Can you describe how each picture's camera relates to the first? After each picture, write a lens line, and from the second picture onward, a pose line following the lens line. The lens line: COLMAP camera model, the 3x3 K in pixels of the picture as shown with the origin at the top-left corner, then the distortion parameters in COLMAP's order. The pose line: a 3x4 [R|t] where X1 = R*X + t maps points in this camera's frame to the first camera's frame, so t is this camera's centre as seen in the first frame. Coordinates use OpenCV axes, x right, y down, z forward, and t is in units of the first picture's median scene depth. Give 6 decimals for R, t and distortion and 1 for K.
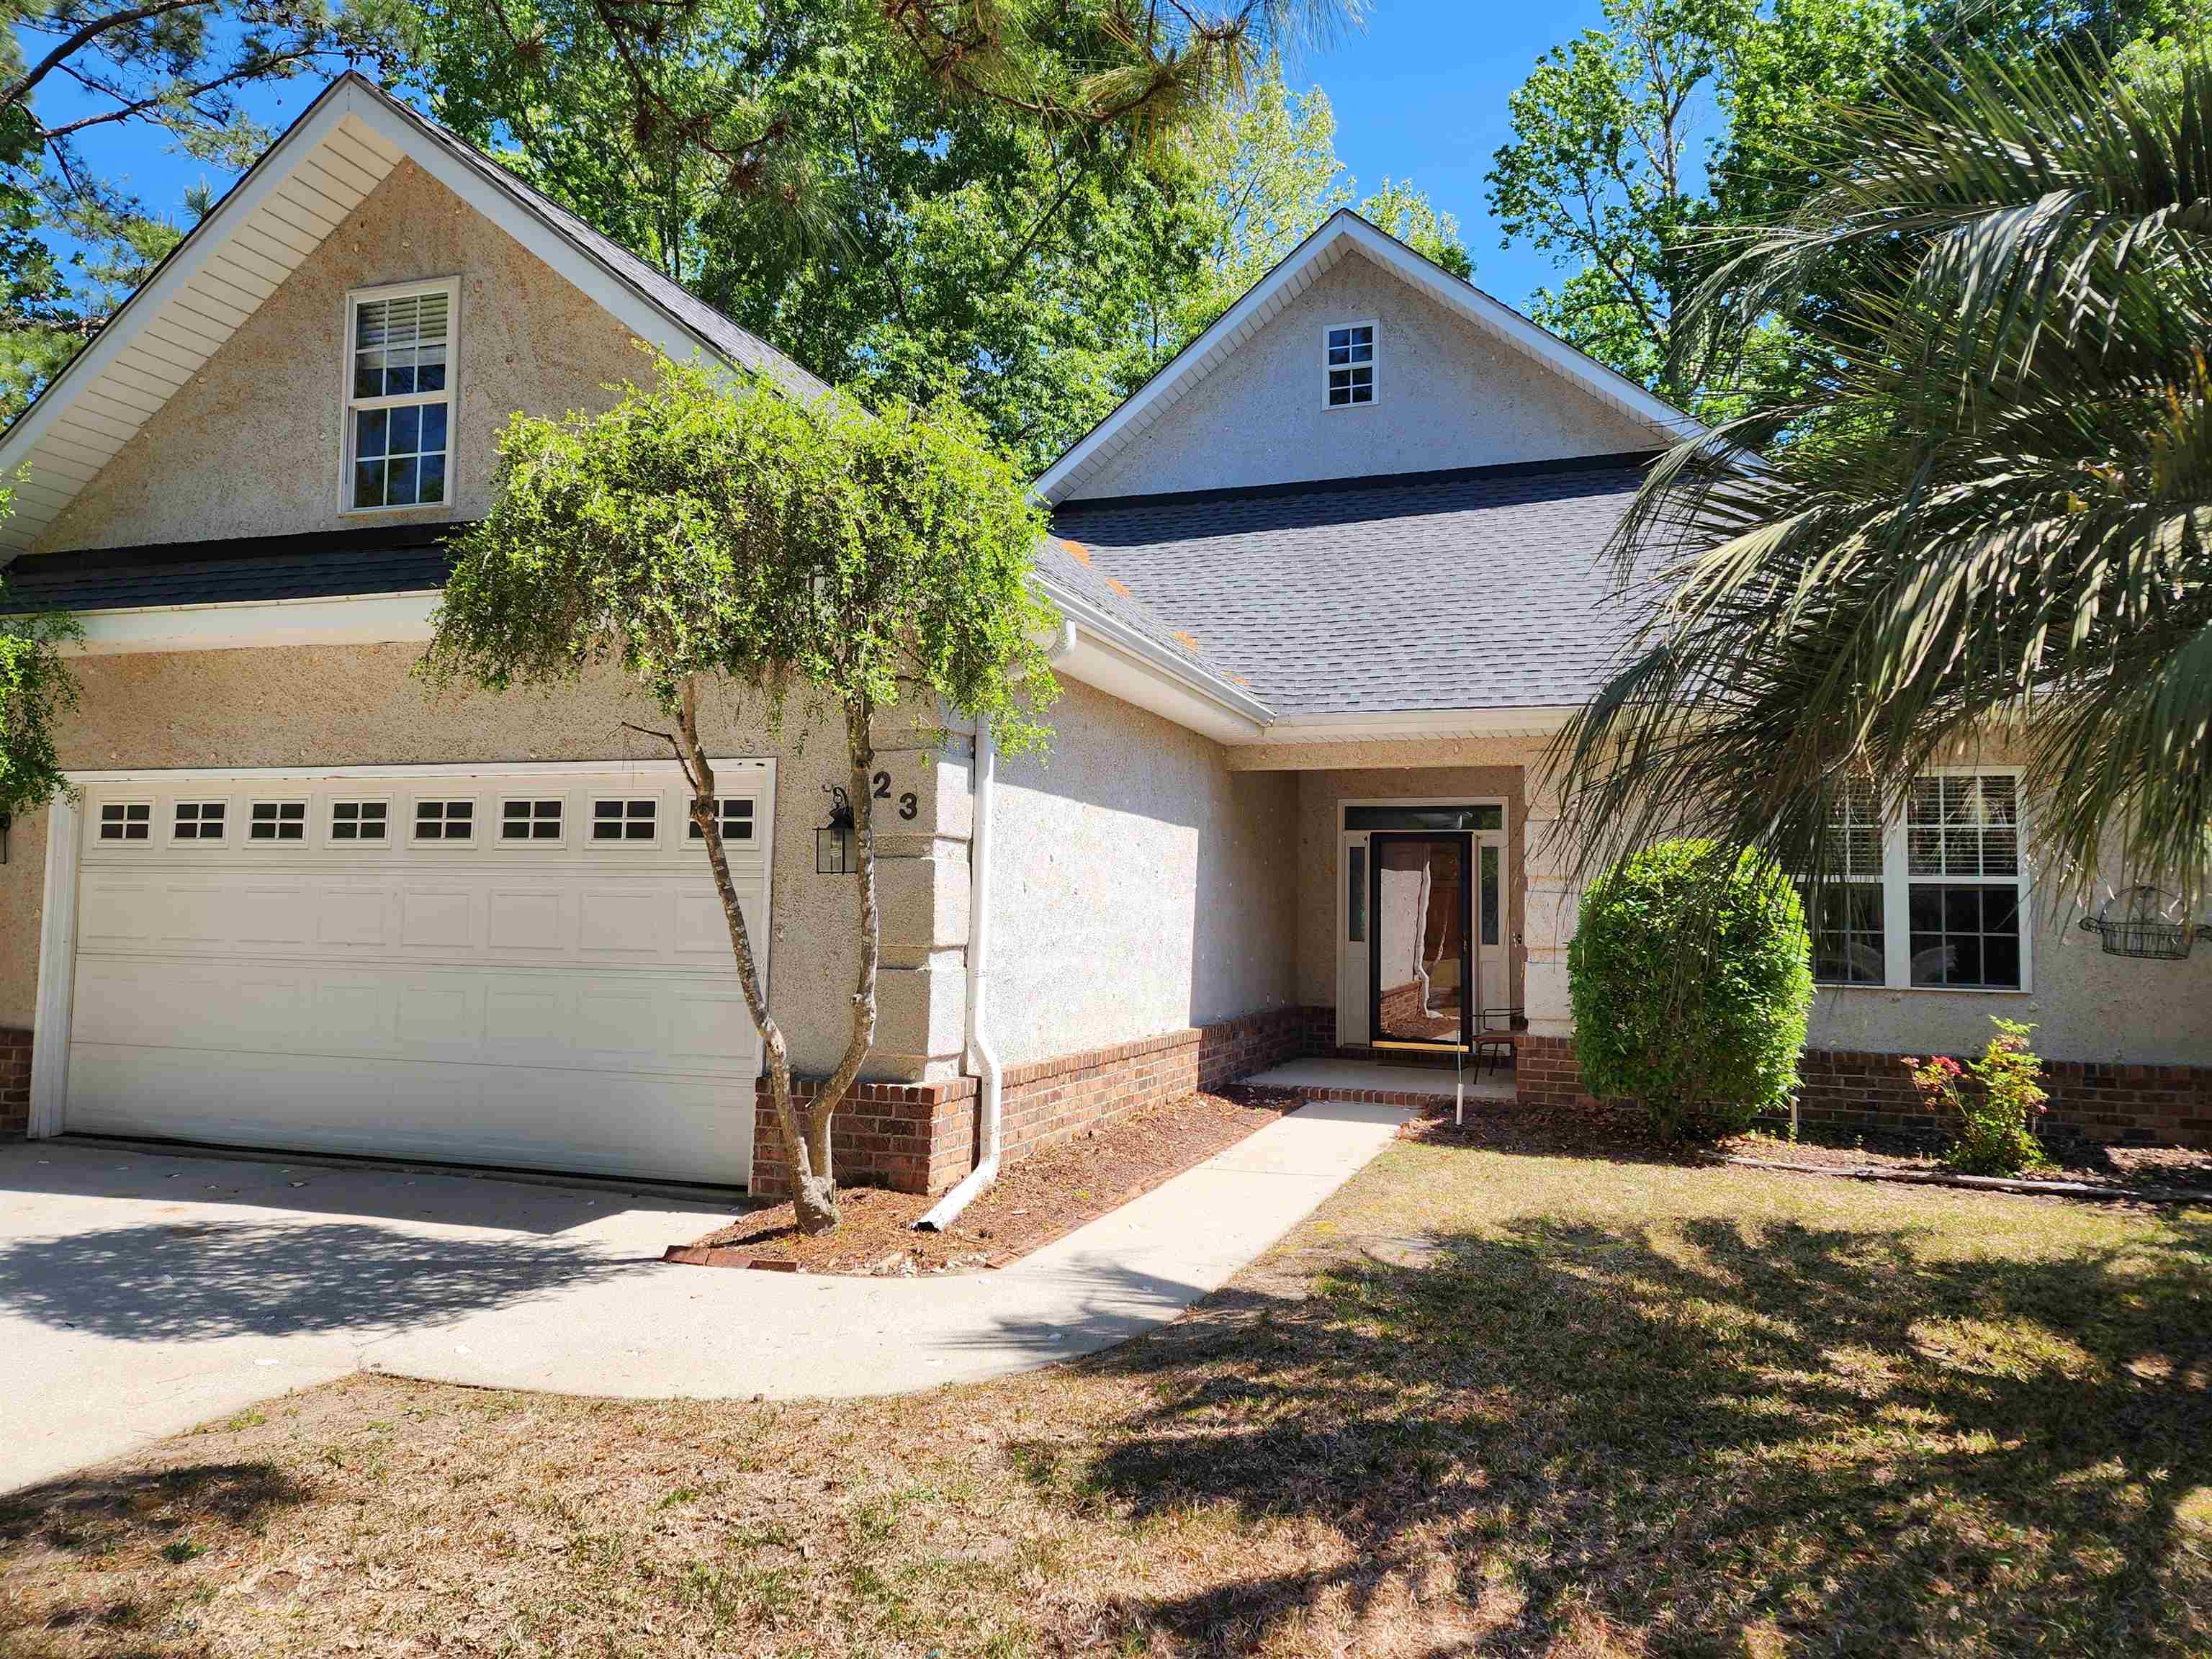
lens RADIAL K [[1479.2, 0, 1106.0], [0, 1479.2, 829.5], [0, 0, 1]] dist [0.051219, -0.000738]
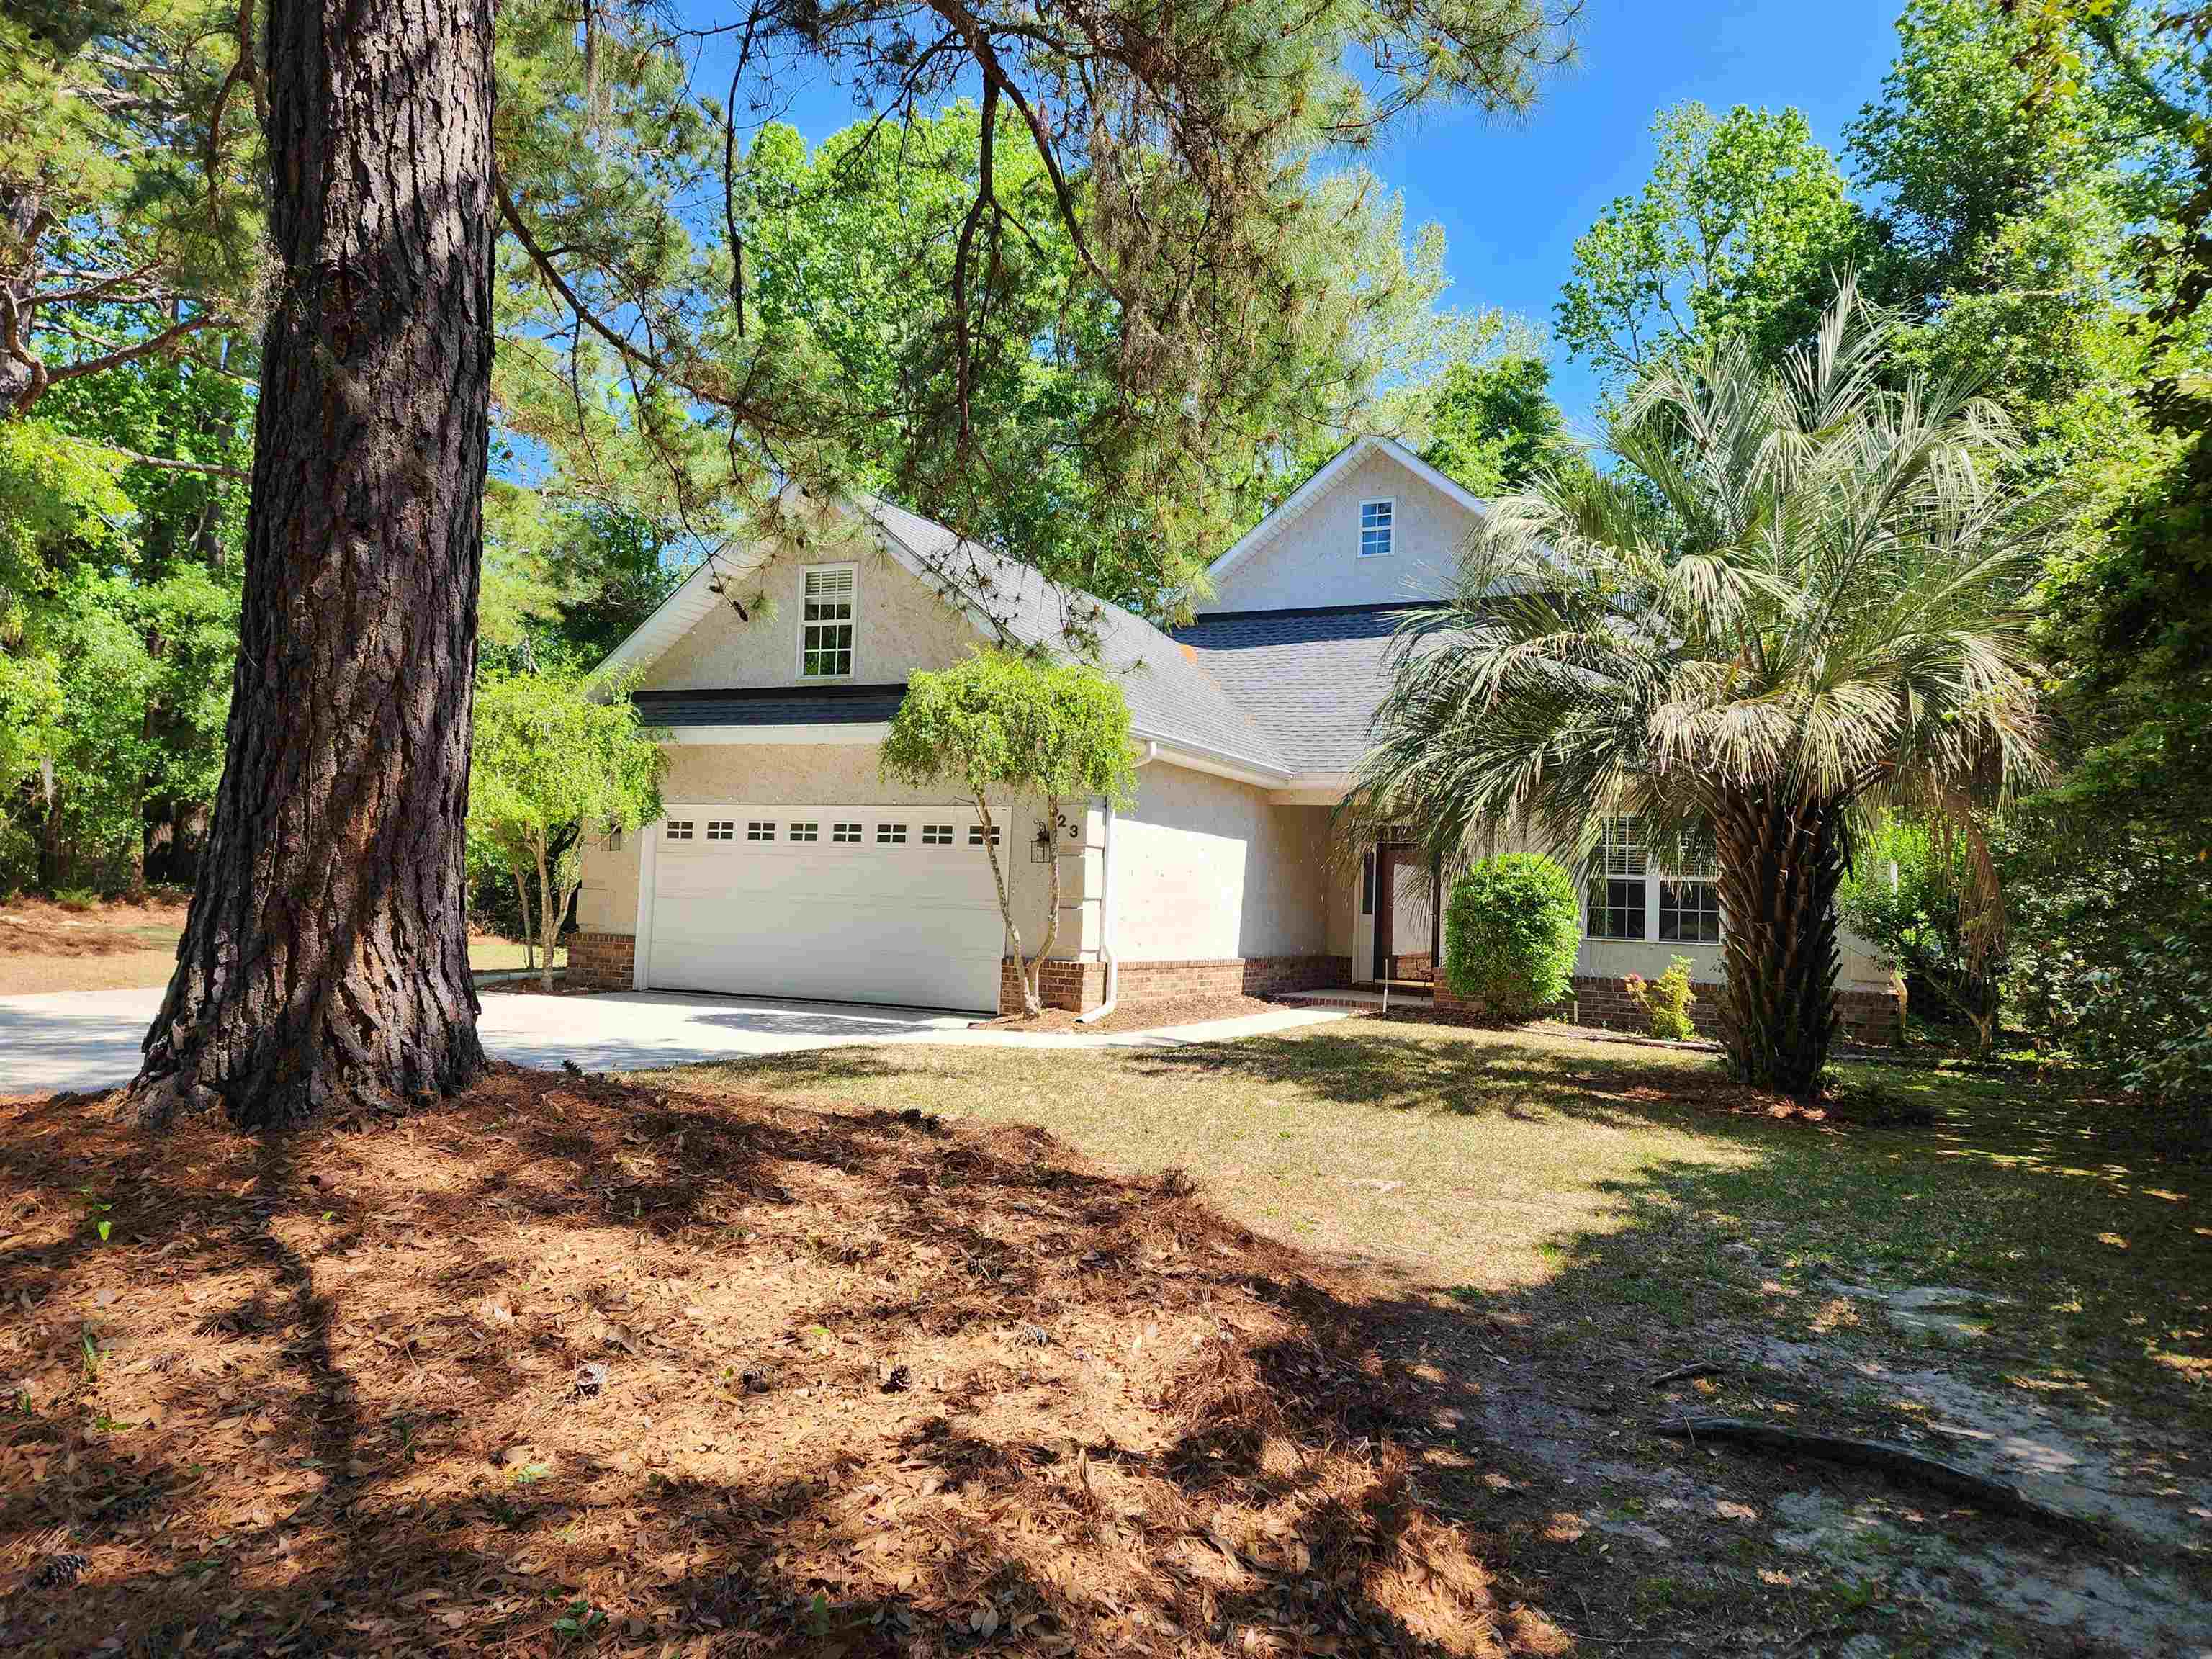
lens RADIAL K [[1479.2, 0, 1106.0], [0, 1479.2, 829.5], [0, 0, 1]] dist [0.051219, -0.000738]
pose [[0.993142, 0.015133, -0.115932, 0.132208], [-0.014745, 0.999882, 0.004204, -0.023547], [0.115982, -0.002465, 0.993248, -0.922183]]
